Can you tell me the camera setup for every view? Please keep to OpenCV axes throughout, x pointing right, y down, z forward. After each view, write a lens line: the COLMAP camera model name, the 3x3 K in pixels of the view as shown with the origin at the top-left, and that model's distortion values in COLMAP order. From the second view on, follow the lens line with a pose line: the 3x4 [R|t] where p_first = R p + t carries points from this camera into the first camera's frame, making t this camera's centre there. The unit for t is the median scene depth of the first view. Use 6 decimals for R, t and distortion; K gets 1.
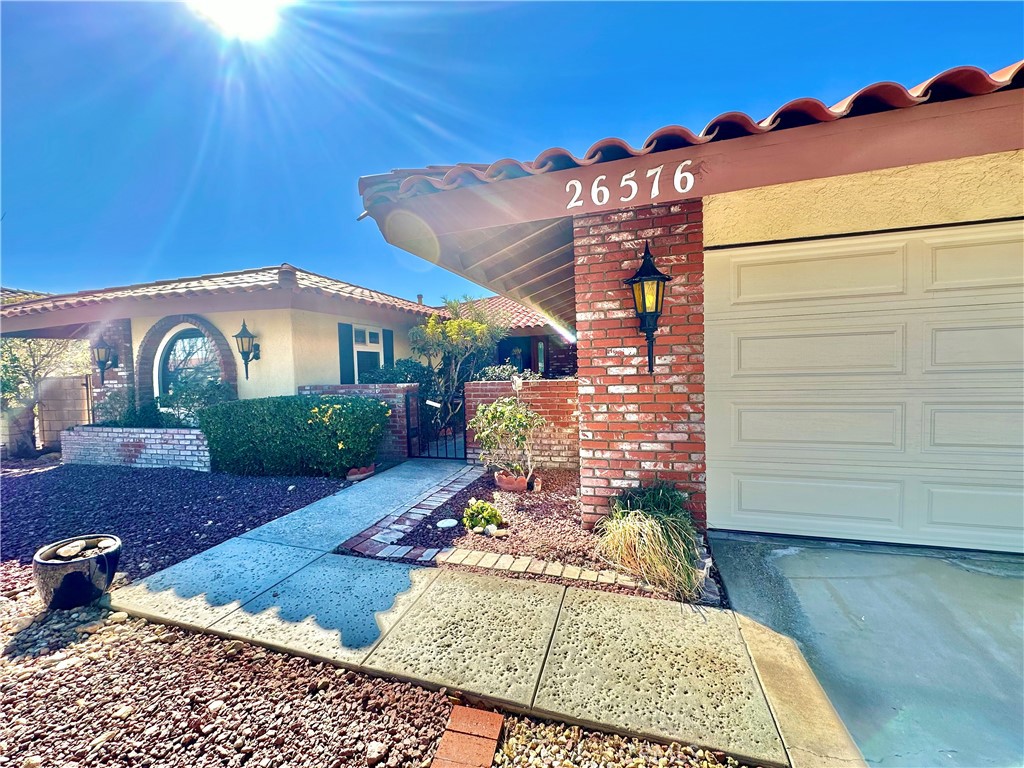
lens RADIAL K [[408.5, 0, 510.3], [0, 408.5, 381.7], [0, 0, 1]] dist [-0.000916, -0.000549]
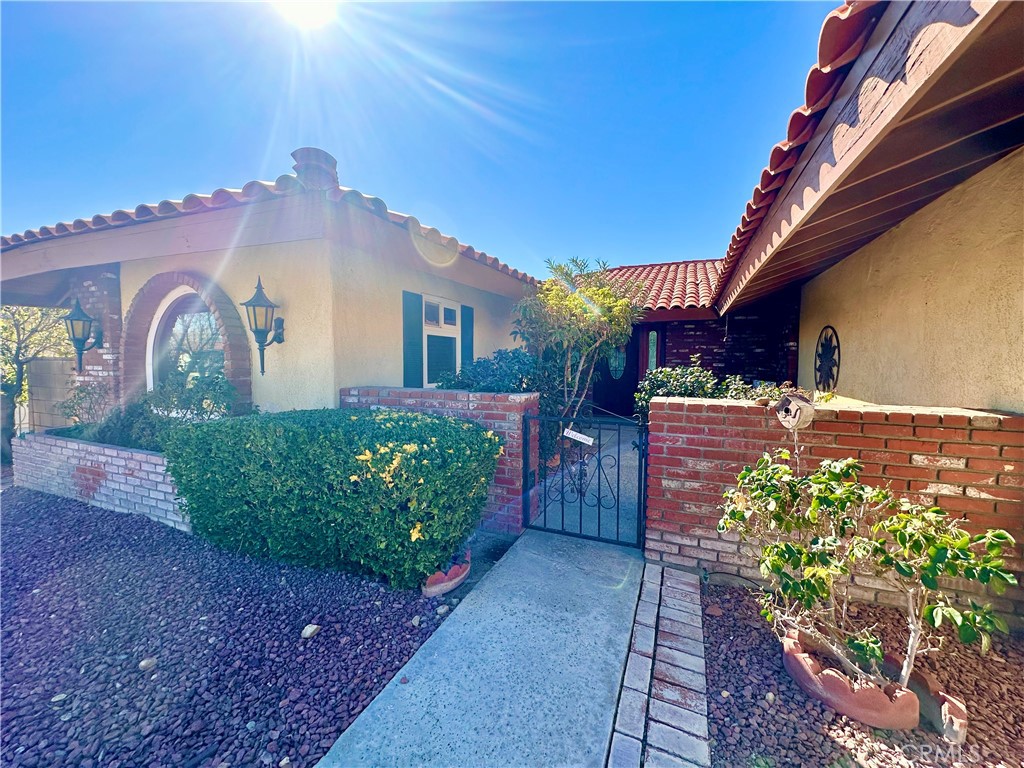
lens RADIAL K [[408.5, 0, 510.8], [0, 408.5, 381.3], [0, 0, 1]] dist [-0.000916, -0.000549]
pose [[0.993544, 0.040882, -0.105828, -0.210054], [-0.038501, 0.998959, 0.024446, -0.026026], [0.106717, -0.020214, 0.994084, 0.437558]]
